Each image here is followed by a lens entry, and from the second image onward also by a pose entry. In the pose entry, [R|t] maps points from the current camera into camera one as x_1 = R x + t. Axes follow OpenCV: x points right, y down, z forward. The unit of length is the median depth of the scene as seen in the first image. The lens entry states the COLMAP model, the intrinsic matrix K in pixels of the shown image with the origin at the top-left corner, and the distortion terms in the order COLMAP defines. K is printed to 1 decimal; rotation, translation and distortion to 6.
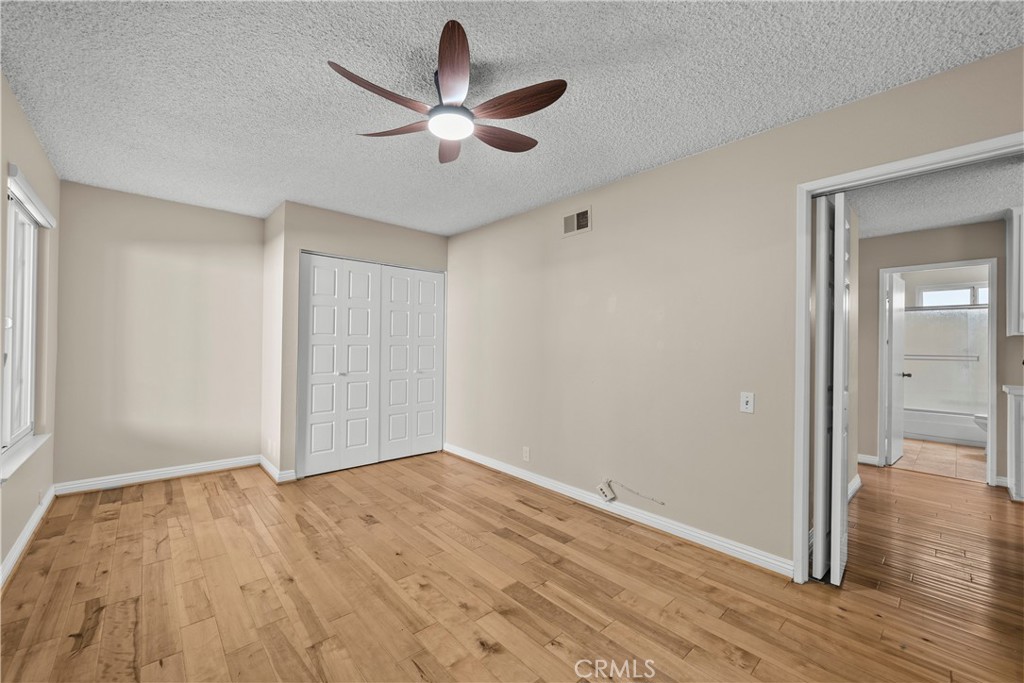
lens RADIAL K [[407.2, 0, 507.6], [0, 407.2, 344.4], [0, 0, 1]] dist [-0.002871, -0.000090]
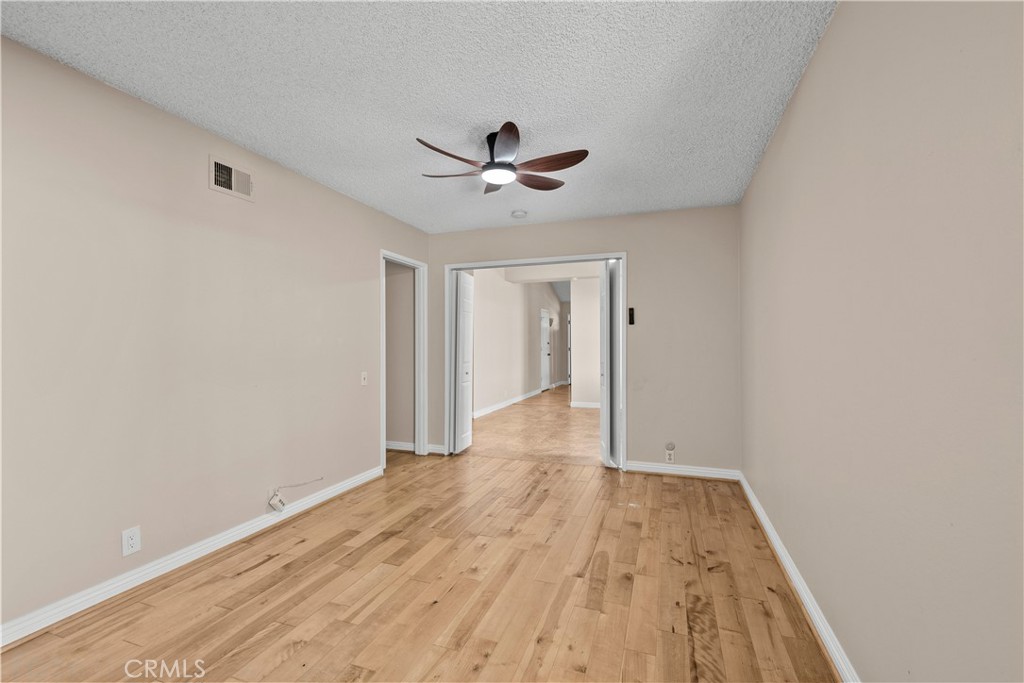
lens RADIAL K [[448.0, 0, 509.1], [0, 448.0, 340.5], [0, 0, 1]] dist [0.005123, 0.000611]
pose [[-0.480755, -0.002761, 0.876851, -0.944479], [-0.005375, 0.999986, 0.000202, -0.002725], [-0.876838, -0.004616, -0.480763, 1.099169]]
